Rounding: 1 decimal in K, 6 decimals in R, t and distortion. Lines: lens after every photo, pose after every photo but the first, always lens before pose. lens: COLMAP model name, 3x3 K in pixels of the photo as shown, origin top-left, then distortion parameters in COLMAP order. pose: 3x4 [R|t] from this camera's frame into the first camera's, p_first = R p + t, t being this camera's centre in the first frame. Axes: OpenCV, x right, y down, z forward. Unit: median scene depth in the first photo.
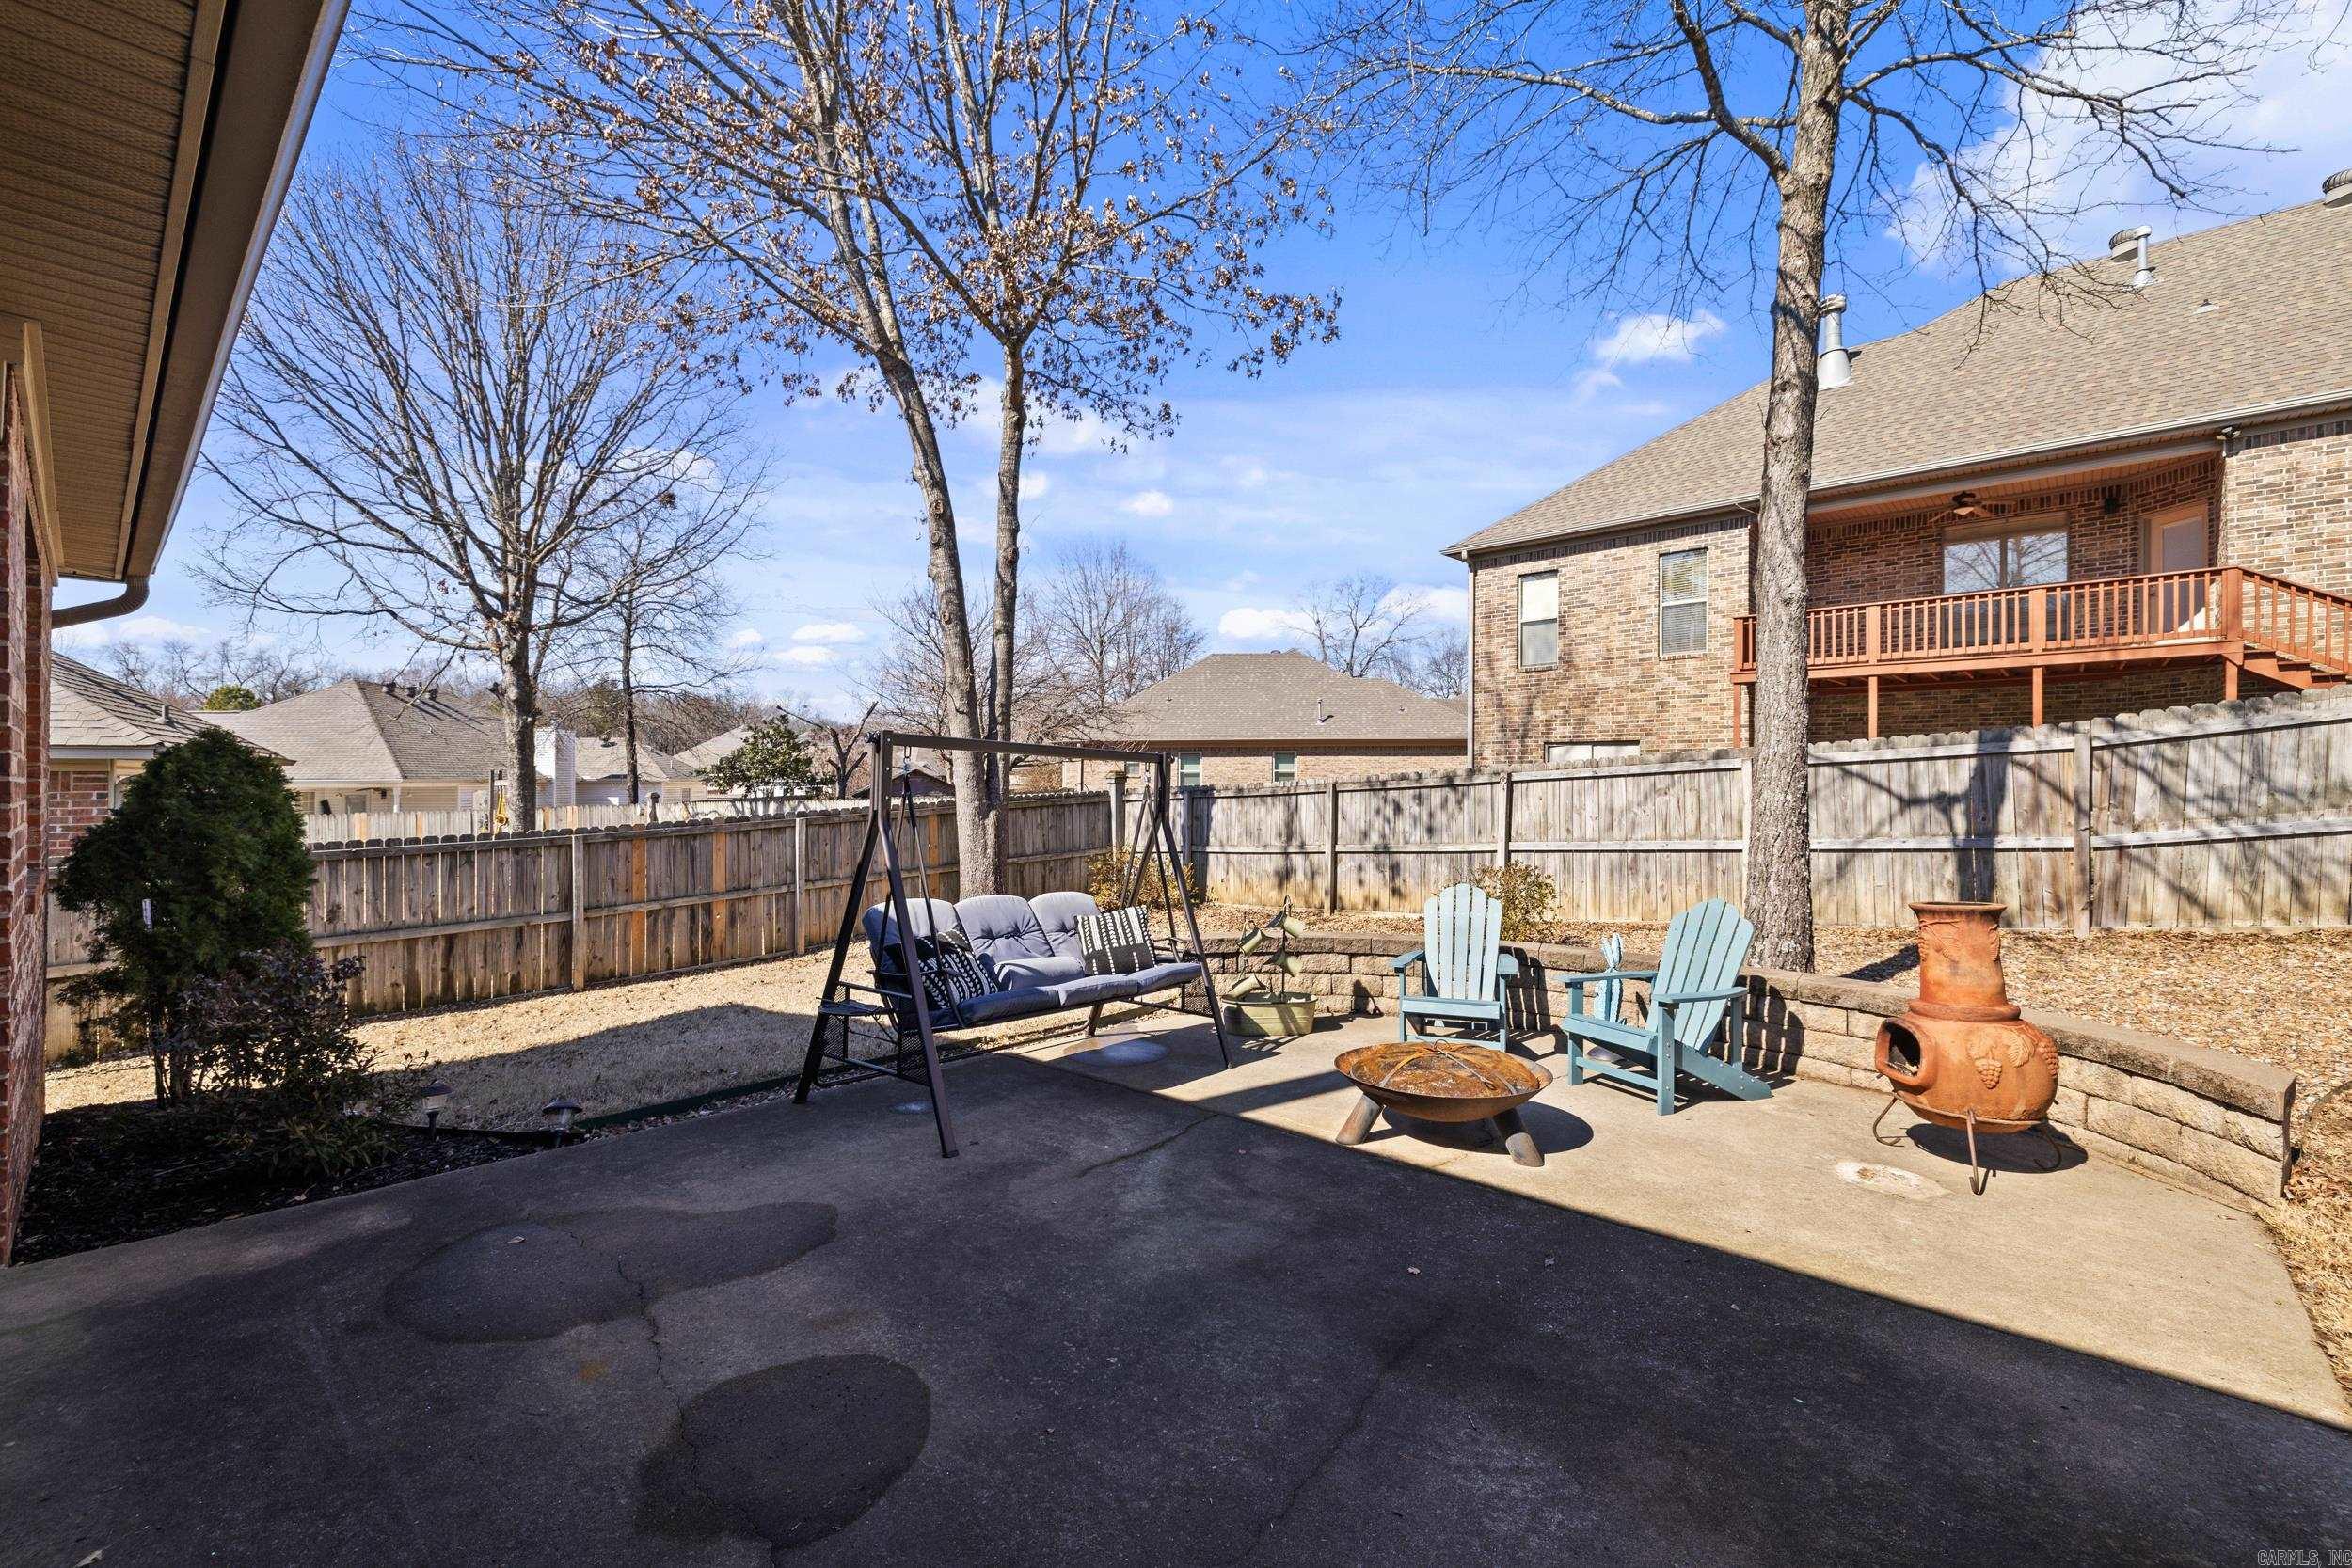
lens RADIAL K [[982.3, 0, 1162.9], [0, 982.3, 783.1], [0, 0, 1]] dist [0.001764, 0.000021]
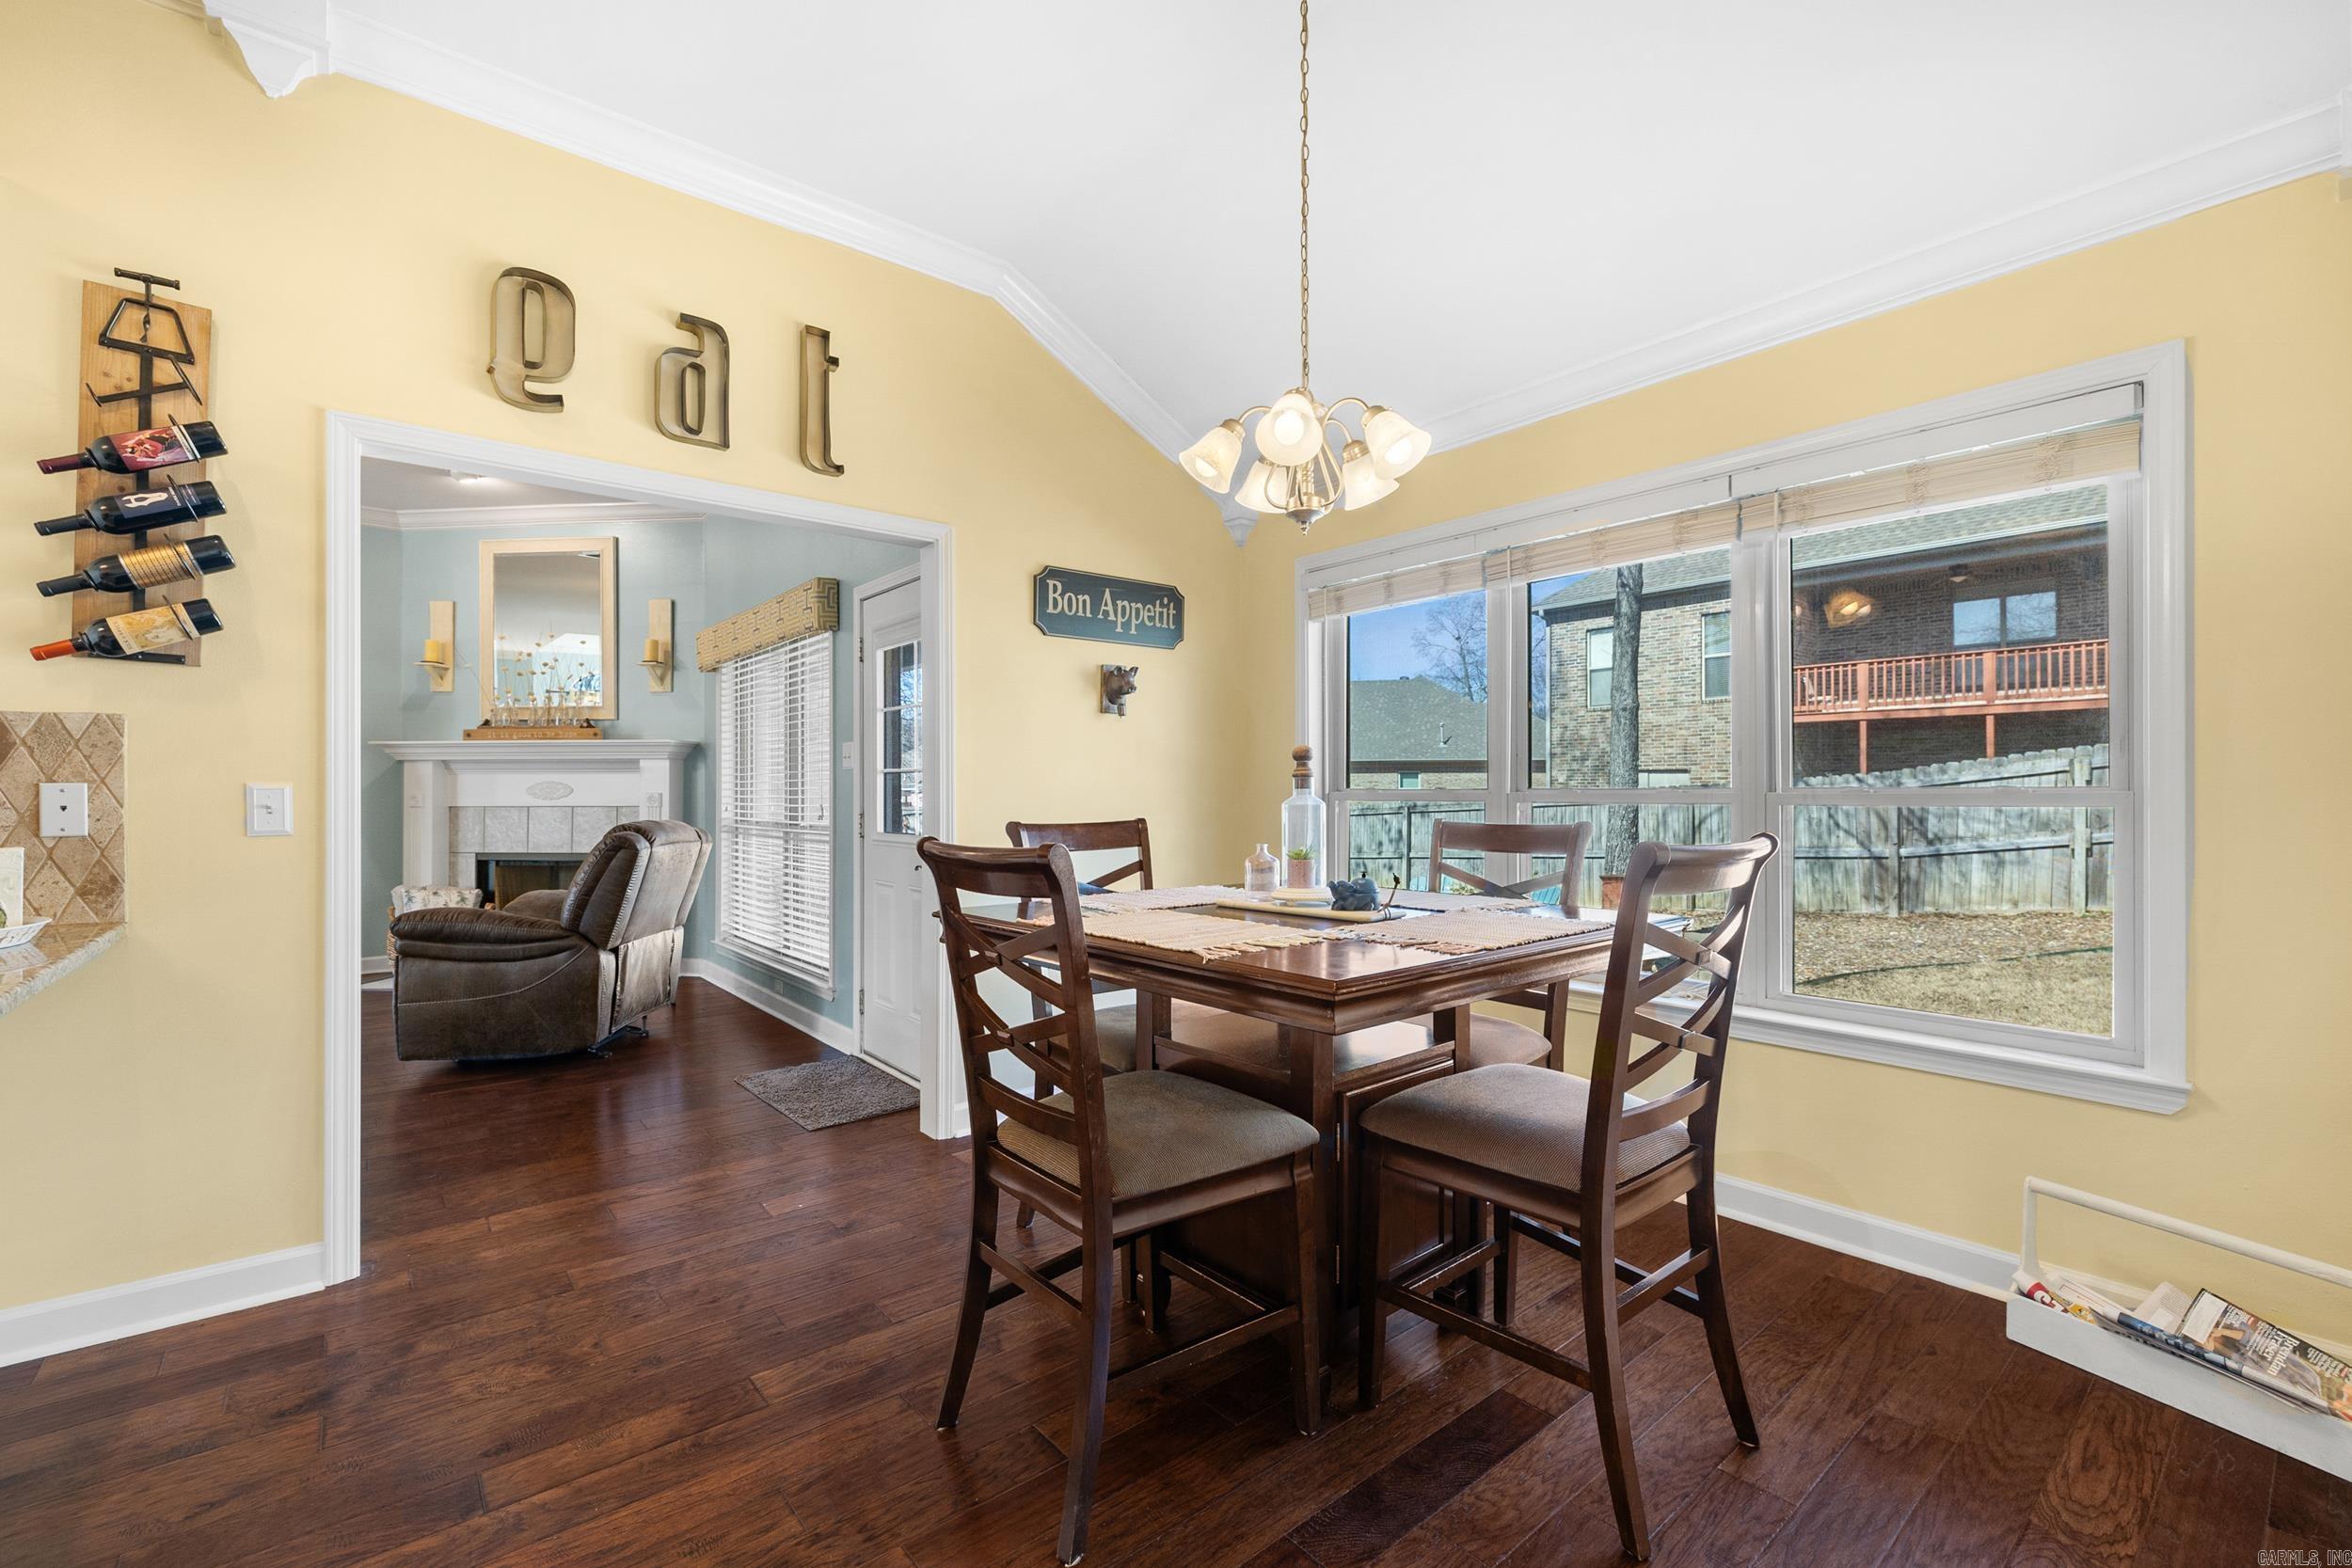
lens RADIAL K [[1007.6, 0, 1163.3], [0, 1007.6, 796.6], [0, 0, 1]] dist [-0.000952, -0.000158]
pose [[0.989261, 0.000538, -0.146160, 0.054080], [-0.000333, 0.999999, 0.001425, -0.018652], [0.146161, -0.001361, 0.989260, -0.469552]]
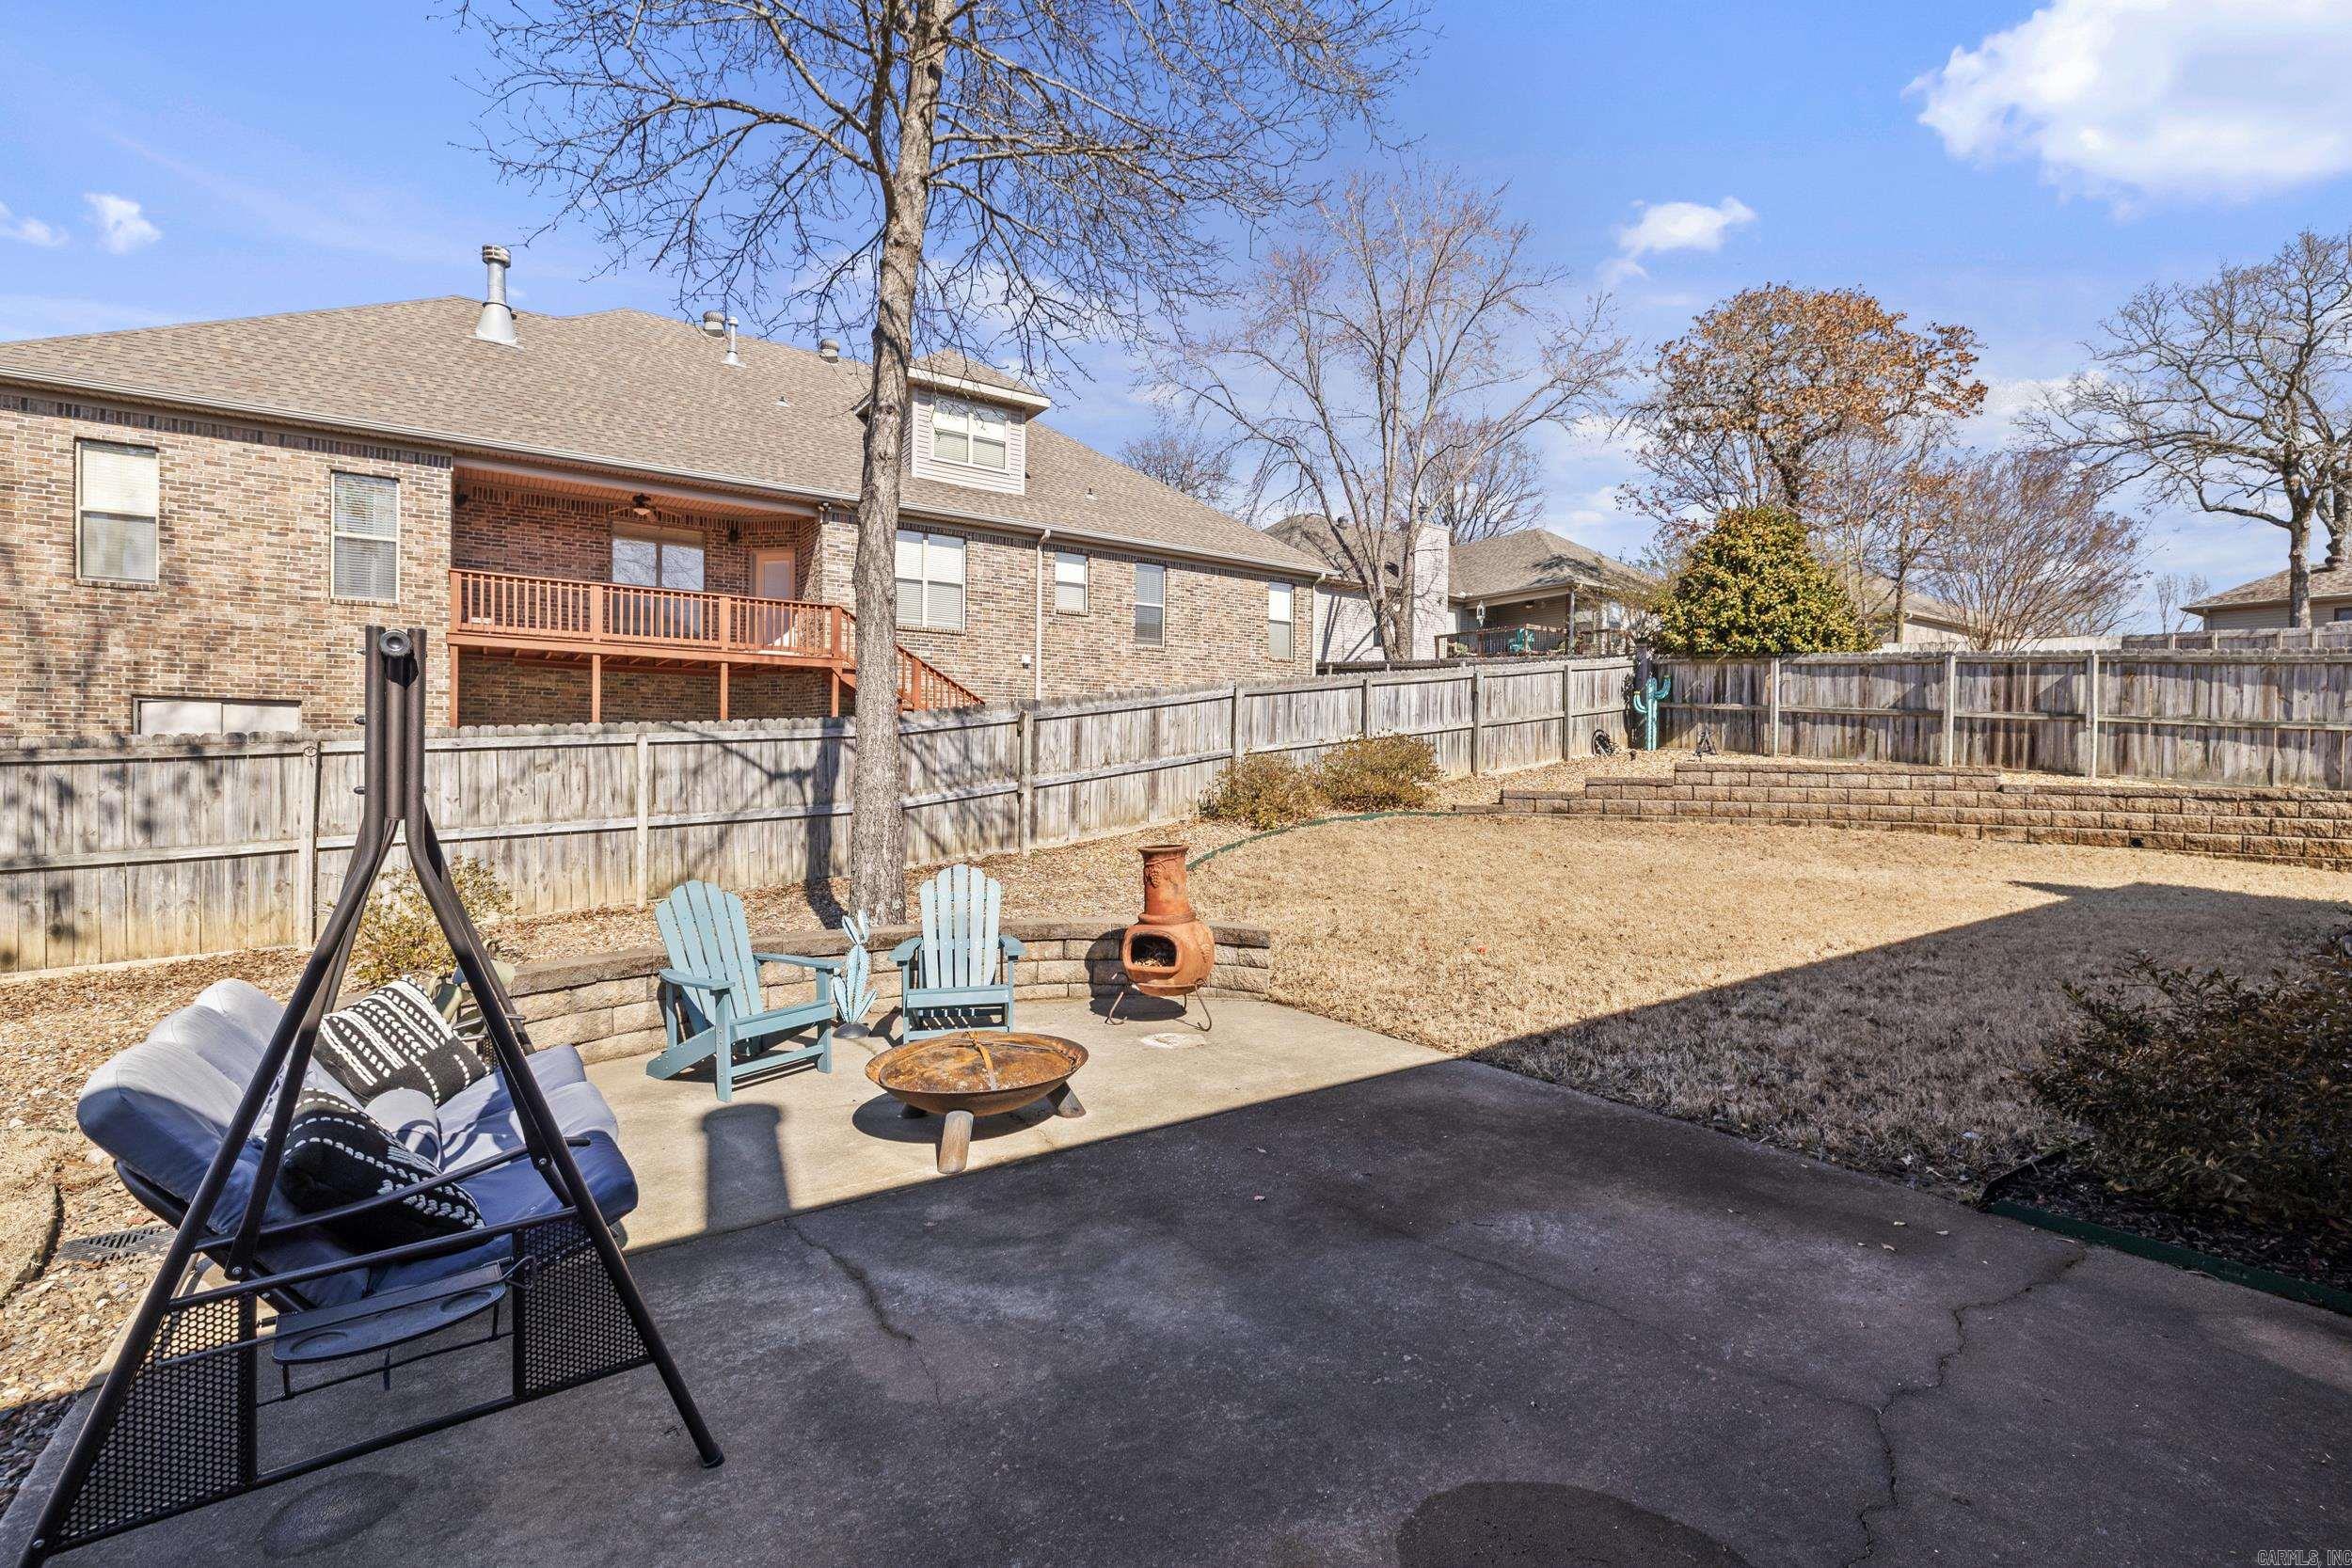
lens RADIAL K [[1023.1, 0, 1174.1], [0, 1023.1, 779.3], [0, 0, 1]] dist [-0.005558, -0.000346]
pose [[0.234959, -0.011254, 0.971940, -0.217272], [-0.011141, 0.999836, 0.014270, 0.000086], [-0.971942, -0.014181, 0.234795, 0.199391]]
